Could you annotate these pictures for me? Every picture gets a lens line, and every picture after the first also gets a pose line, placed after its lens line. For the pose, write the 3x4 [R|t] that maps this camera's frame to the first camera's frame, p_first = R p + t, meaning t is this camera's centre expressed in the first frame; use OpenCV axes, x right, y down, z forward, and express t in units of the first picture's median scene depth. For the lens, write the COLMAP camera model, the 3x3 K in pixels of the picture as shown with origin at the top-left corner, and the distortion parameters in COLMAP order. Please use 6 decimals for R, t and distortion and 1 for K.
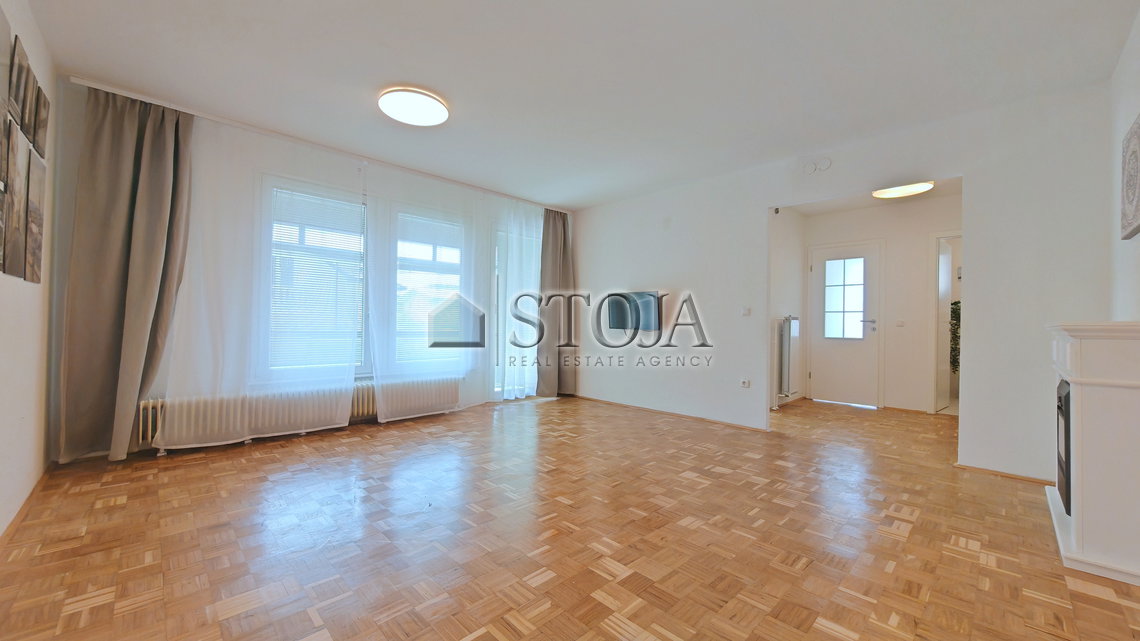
lens RADIAL K [[426.7, 0, 573.9], [0, 426.7, 317.7], [0, 0, 1]] dist [-0.005672, 0.000155]
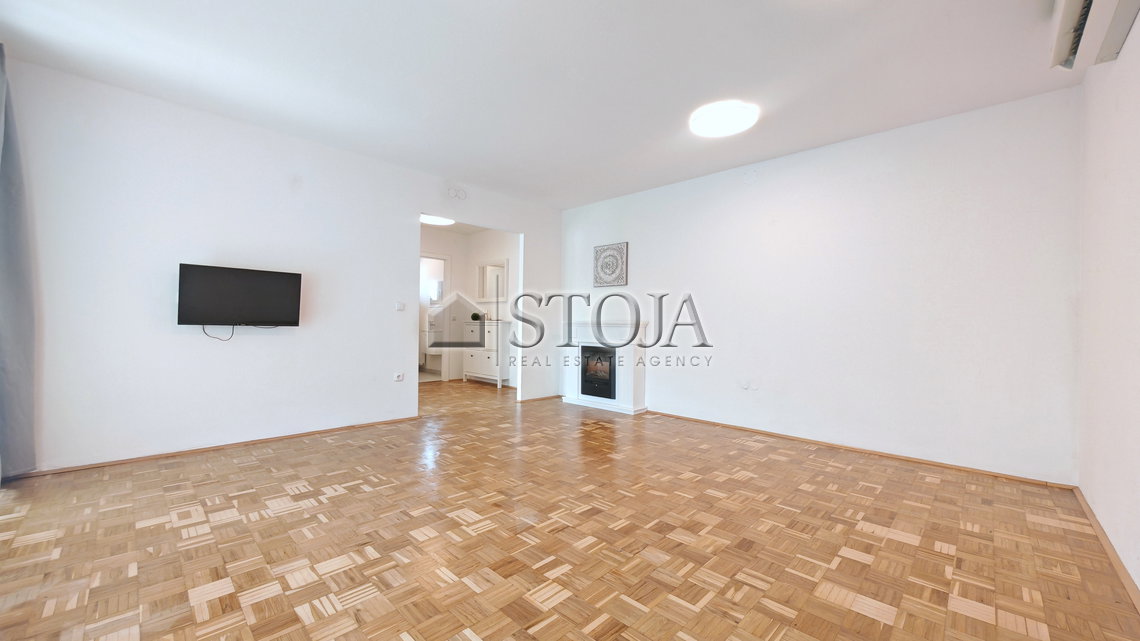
lens RADIAL K [[426.7, 0, 566.2], [0, 426.7, 326.7], [0, 0, 1]] dist [-0.005672, 0.000155]
pose [[-0.004915, -0.019119, 0.999805, -0.776791], [-0.030917, 0.999342, 0.018958, 0.001989], [-0.999510, -0.030818, -0.005503, 0.765522]]
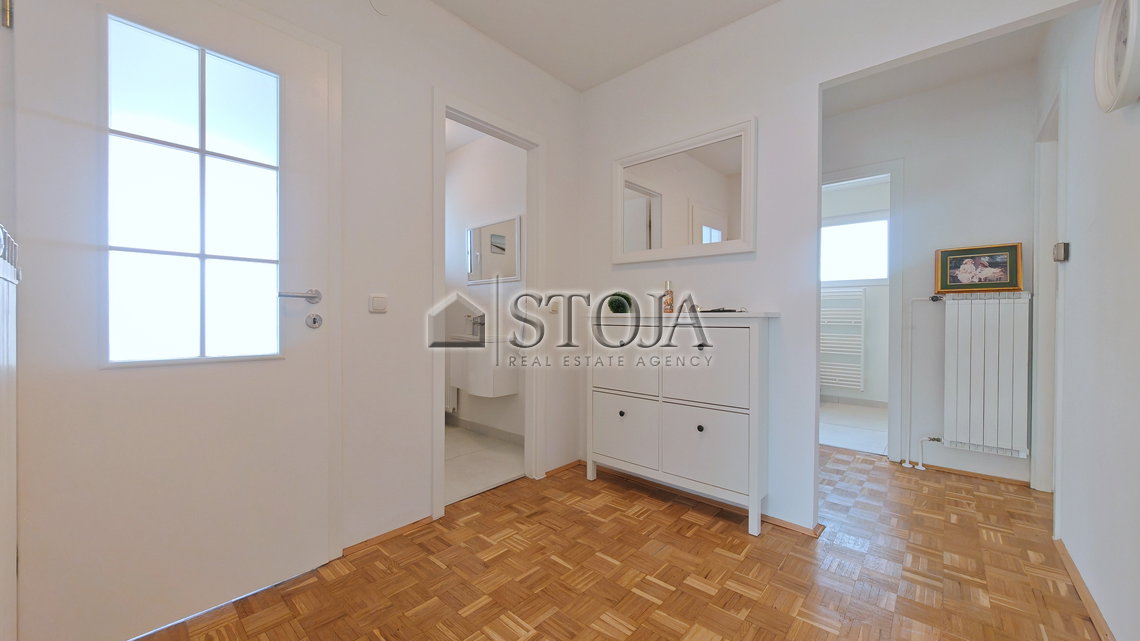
lens RADIAL K [[426.7, 0, 570.3], [0, 426.7, 316.1], [0, 0, 1]] dist [-0.005672, 0.000155]
pose [[-0.065275, -0.021359, 0.997639, 0.637221], [-0.022655, 0.999545, 0.019918, 0.020580], [-0.997610, -0.021301, -0.065730, 1.385883]]
